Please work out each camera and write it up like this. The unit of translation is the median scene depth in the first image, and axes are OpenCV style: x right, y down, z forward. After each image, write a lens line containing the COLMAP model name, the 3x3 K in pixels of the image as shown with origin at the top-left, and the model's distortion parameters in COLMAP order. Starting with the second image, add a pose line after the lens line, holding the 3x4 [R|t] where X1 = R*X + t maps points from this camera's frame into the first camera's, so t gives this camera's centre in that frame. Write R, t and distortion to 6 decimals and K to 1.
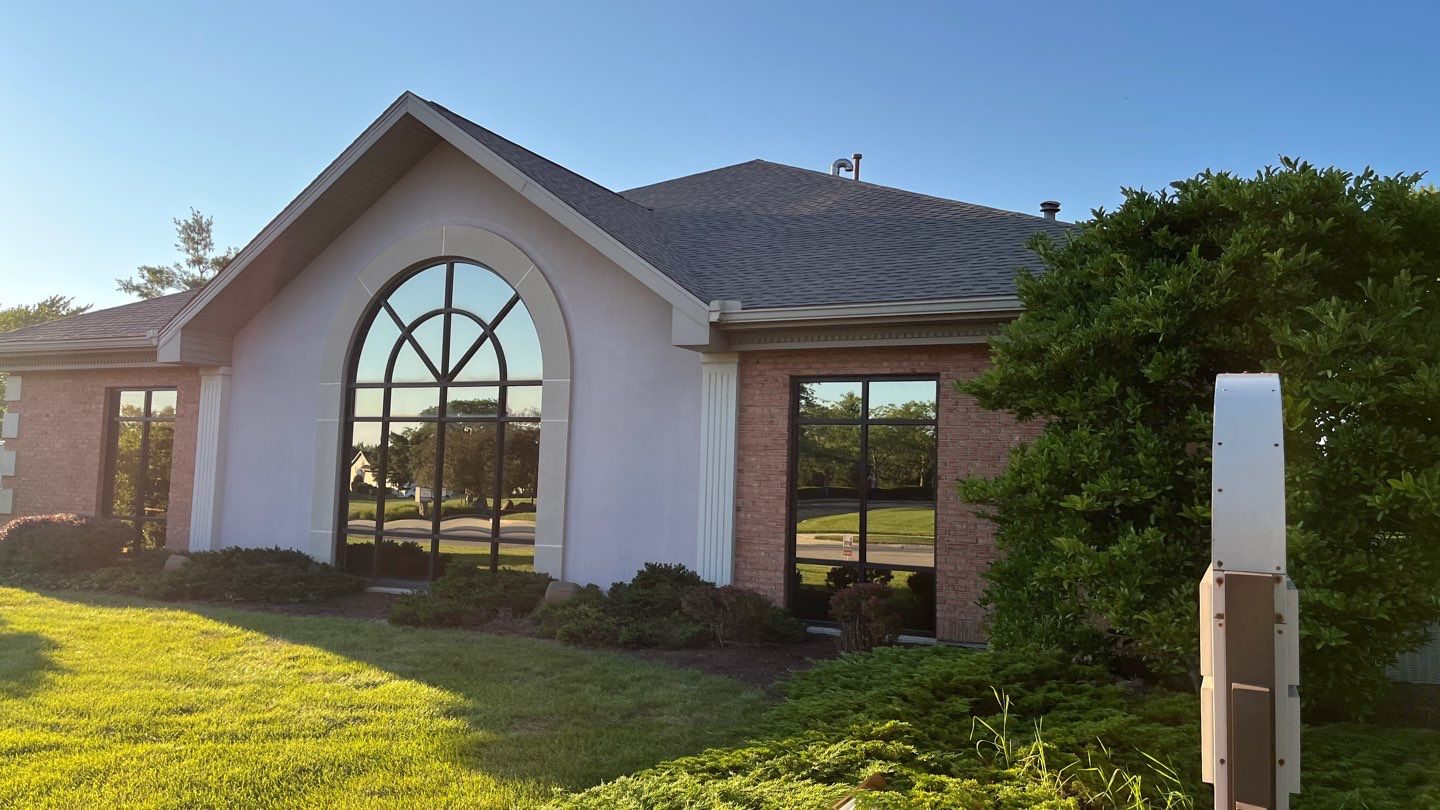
lens RADIAL K [[1073.3, 0, 700.0], [0, 1073.3, 403.0], [0, 0, 1]] dist [0.095823, -0.149642]
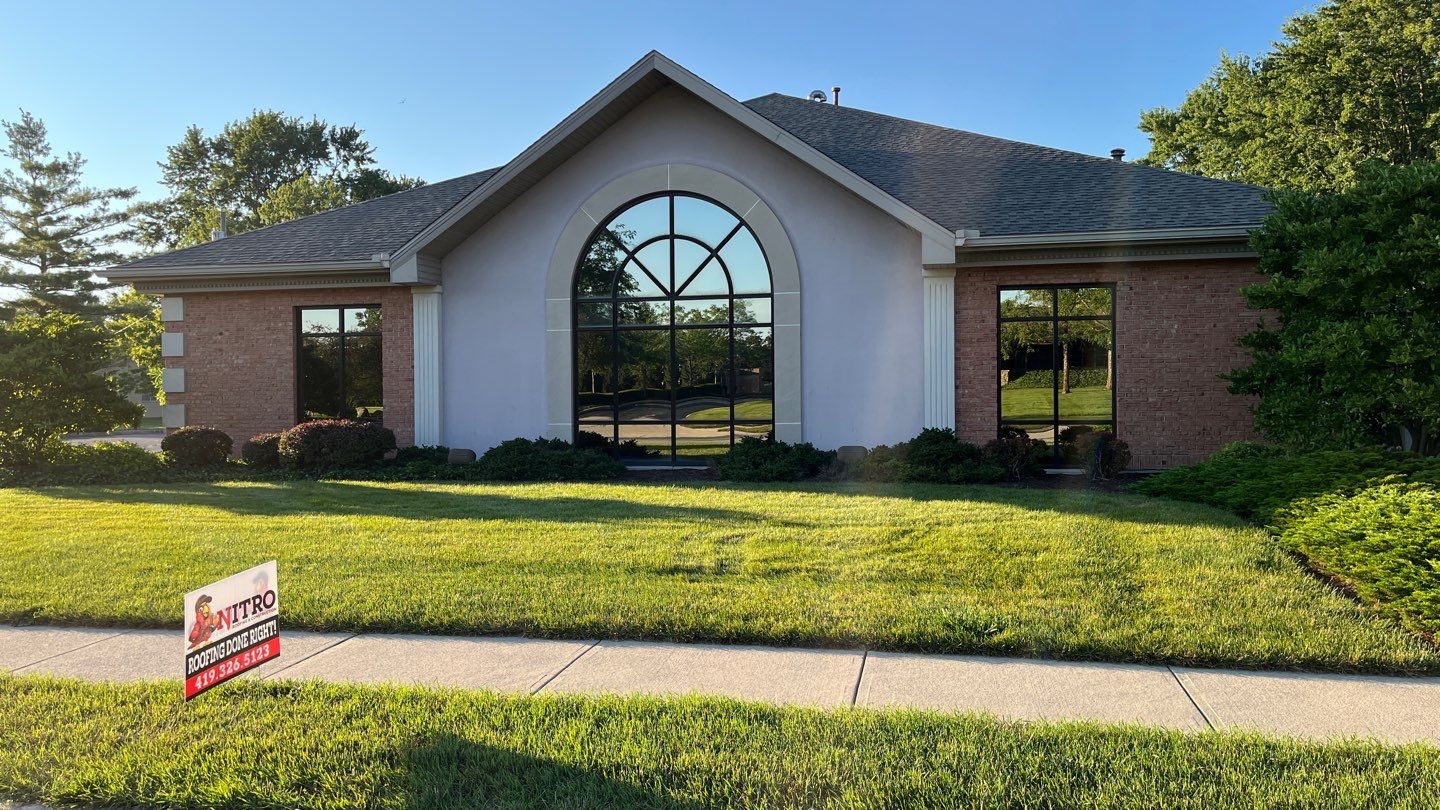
lens RADIAL K [[1073.3, 0, 700.0], [0, 1073.3, 403.0], [0, 0, 1]] dist [0.095823, -0.149642]
pose [[0.968609, -0.045468, 0.244396, -0.513589], [0.023279, 0.995401, 0.092925, -0.011571], [-0.247497, -0.084319, 0.965213, -0.184009]]
